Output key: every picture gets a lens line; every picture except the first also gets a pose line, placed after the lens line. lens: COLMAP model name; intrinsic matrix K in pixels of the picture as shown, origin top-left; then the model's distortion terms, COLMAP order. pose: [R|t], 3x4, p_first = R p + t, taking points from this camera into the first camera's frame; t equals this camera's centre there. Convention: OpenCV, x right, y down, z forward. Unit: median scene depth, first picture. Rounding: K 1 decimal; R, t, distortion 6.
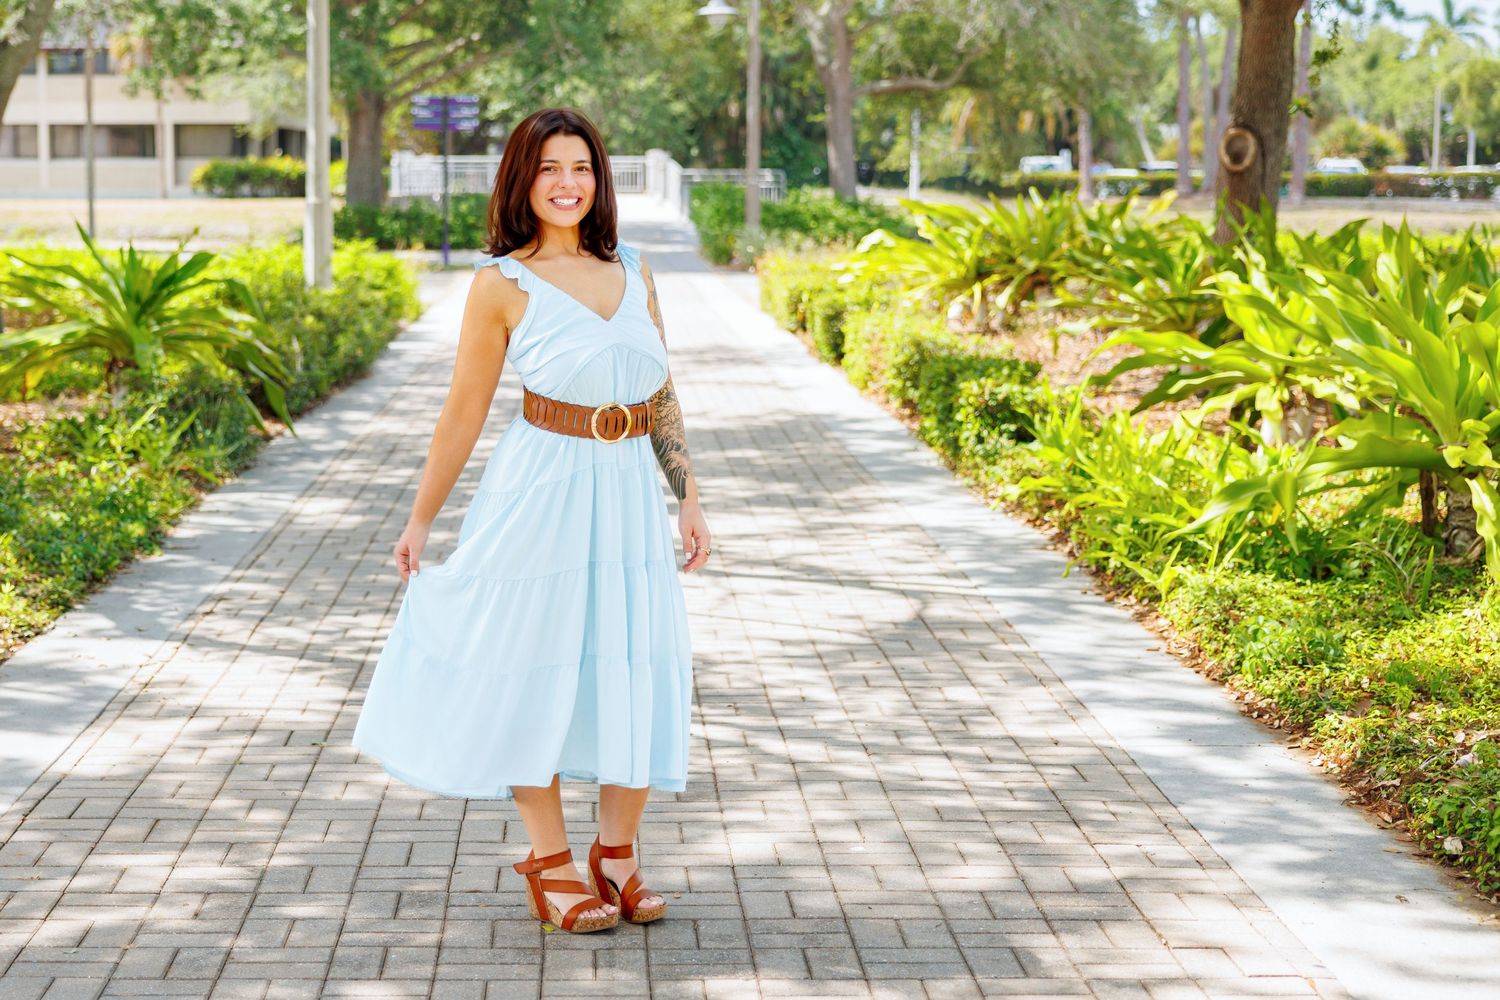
lens RADIAL K [[3452.2, 0, 750.0], [0, 3452.2, 500.0], [0, 0, 1]] dist [-0.060273, -0.343340]
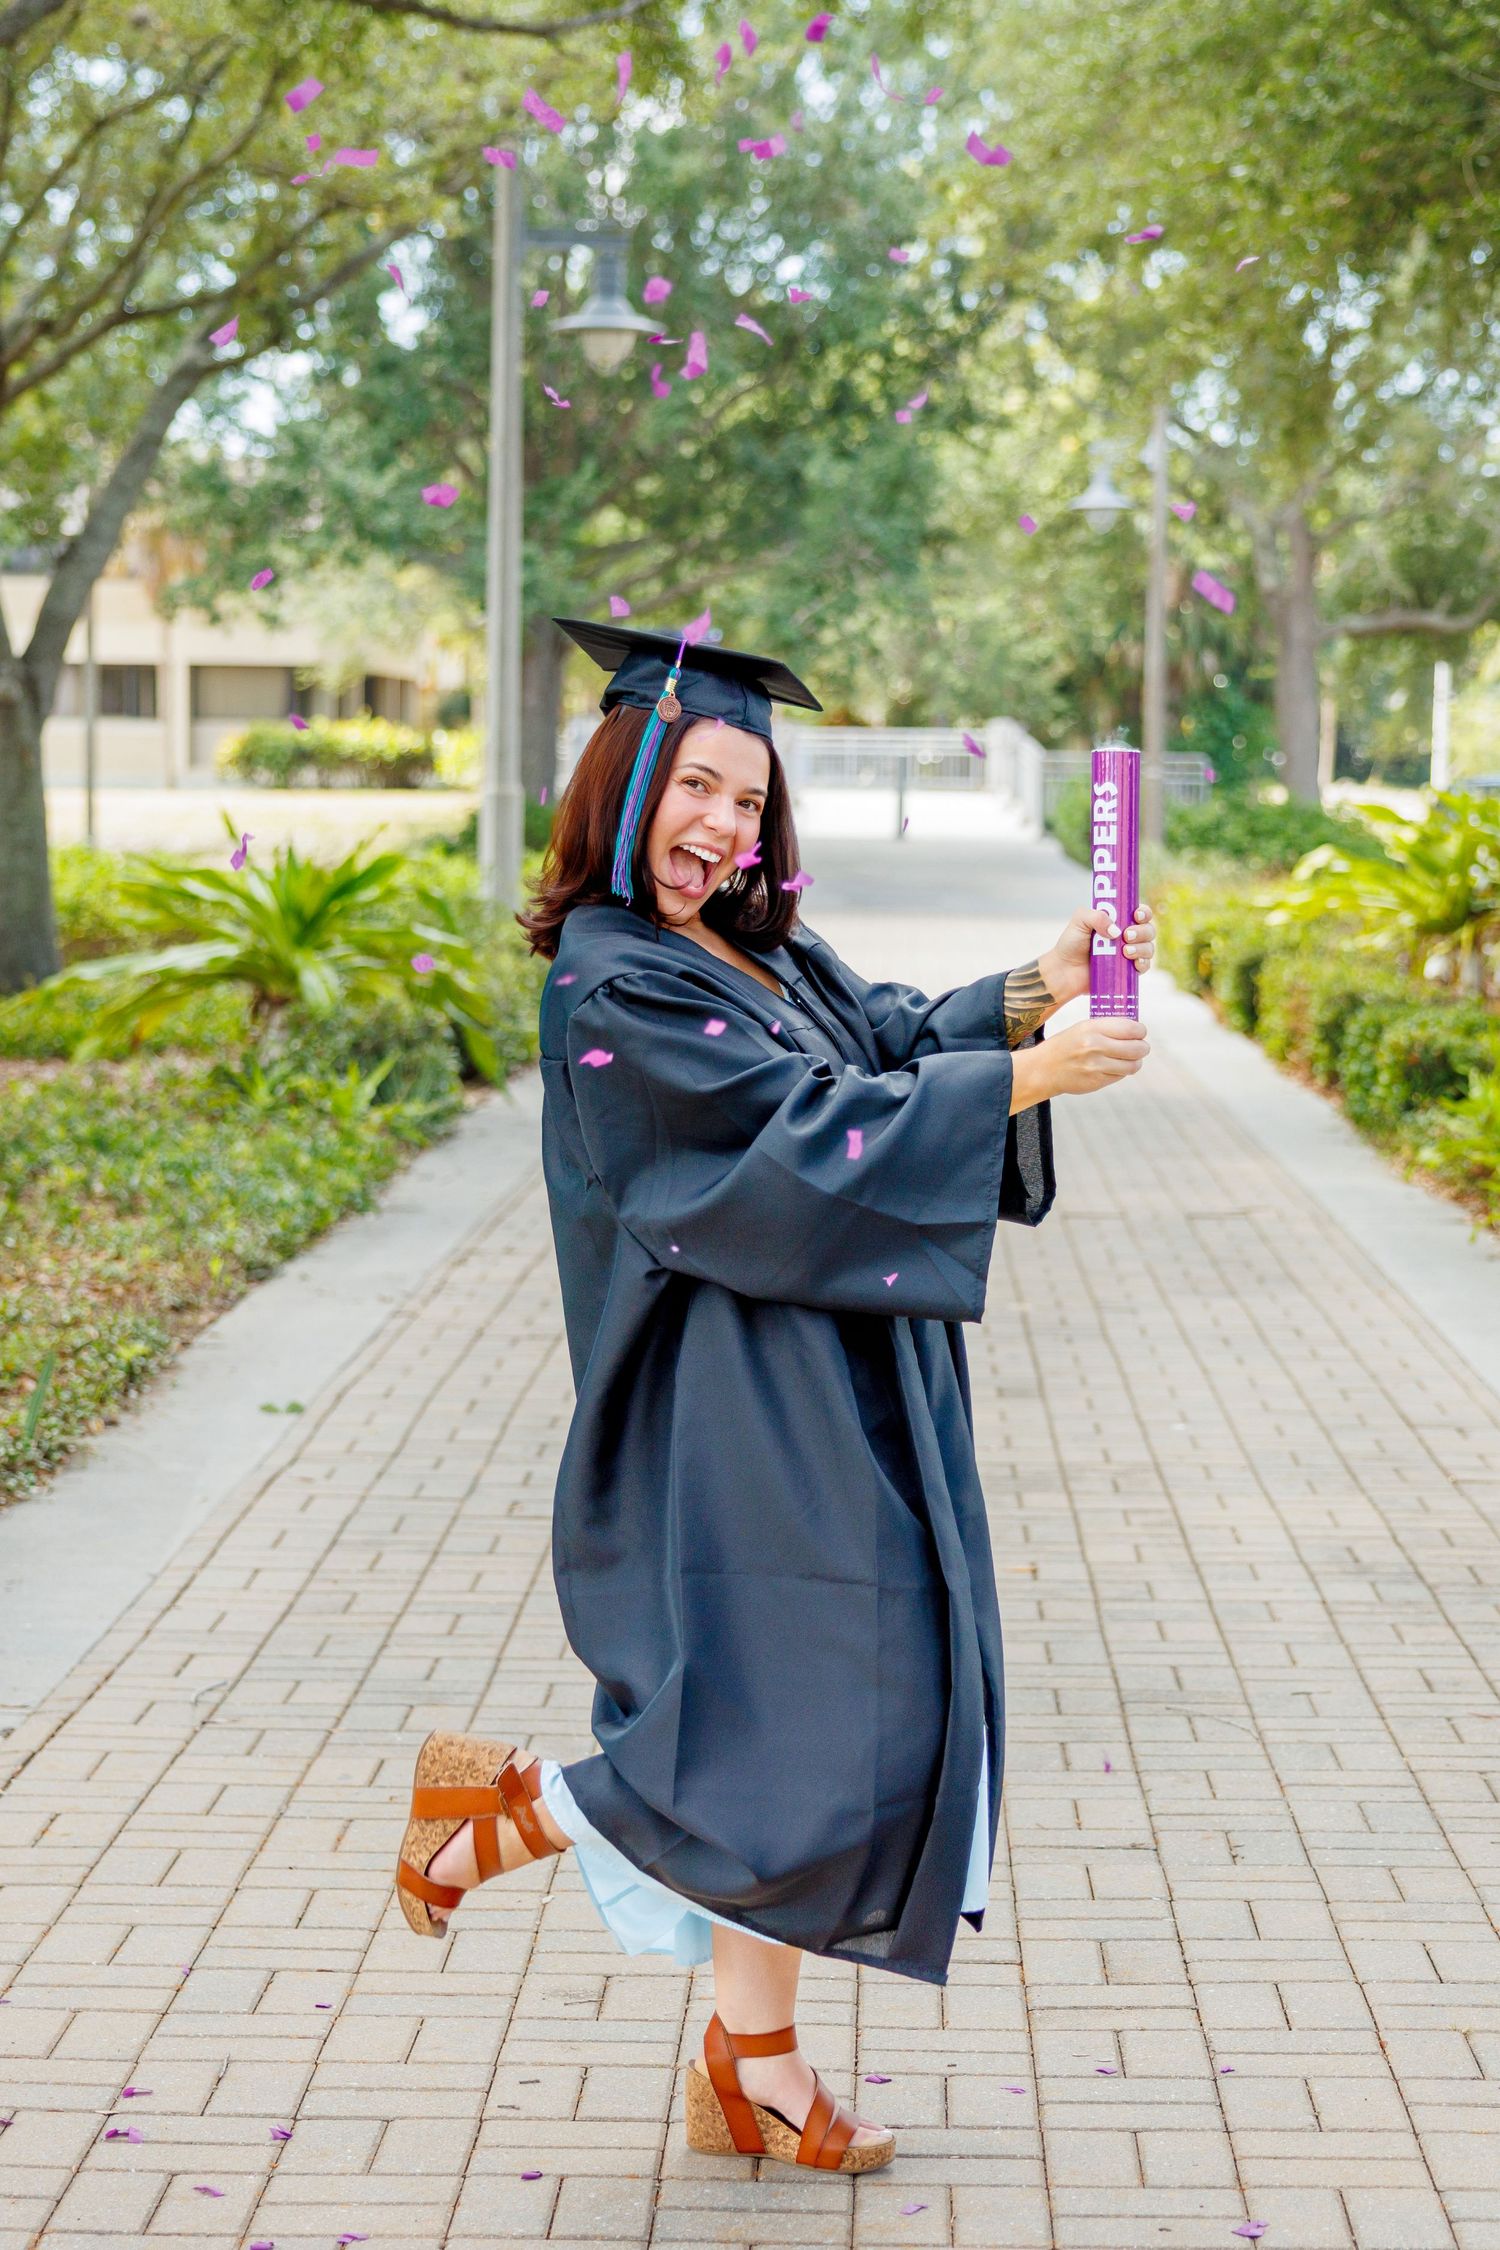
lens RADIAL K [[4533.7, 0, 750.0], [0, 4533.7, 1125.0], [0, 0, 1]] dist [0.011404, 0.020570]
pose [[0.996656, 0.019346, -0.079387, -0.006069], [-0.020402, 0.999713, -0.012519, -0.017590], [0.079122, 0.014097, 0.996765, 0.183977]]
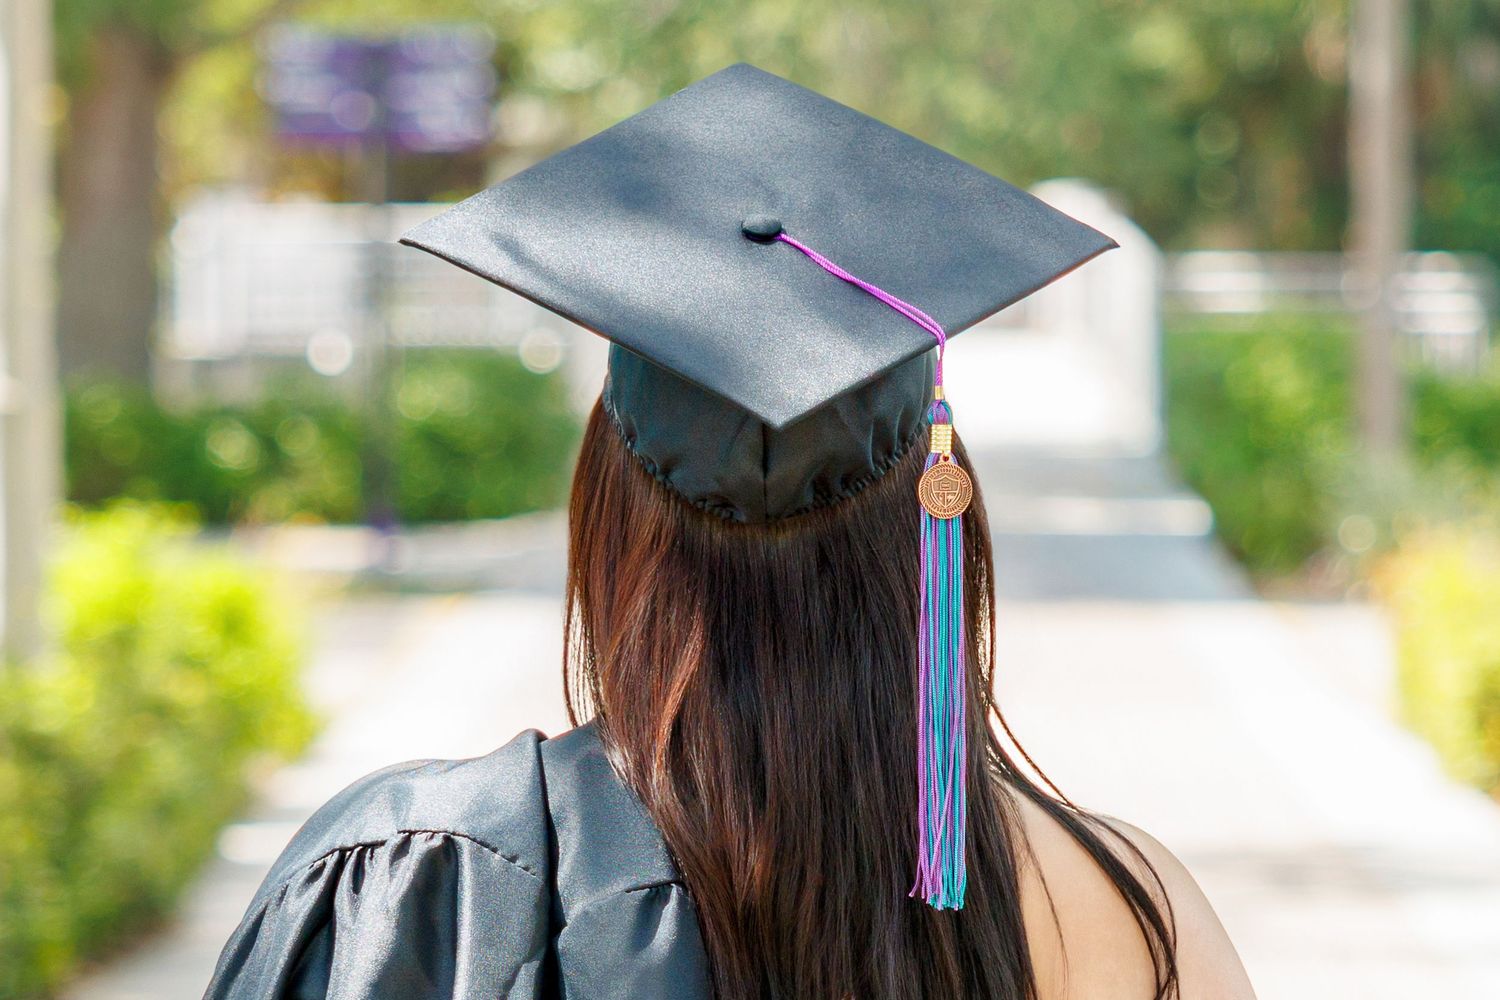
lens RADIAL K [[2996.2, 0, 750.0], [0, 2996.2, 500.0], [0, 0, 1]] dist [0.718782, -0.043562]
pose [[0.996031, -0.004419, -0.088896, -0.030009], [-0.007687, 0.990764, -0.135383, -0.037629], [0.088673, 0.135529, 0.986797, 0.724027]]
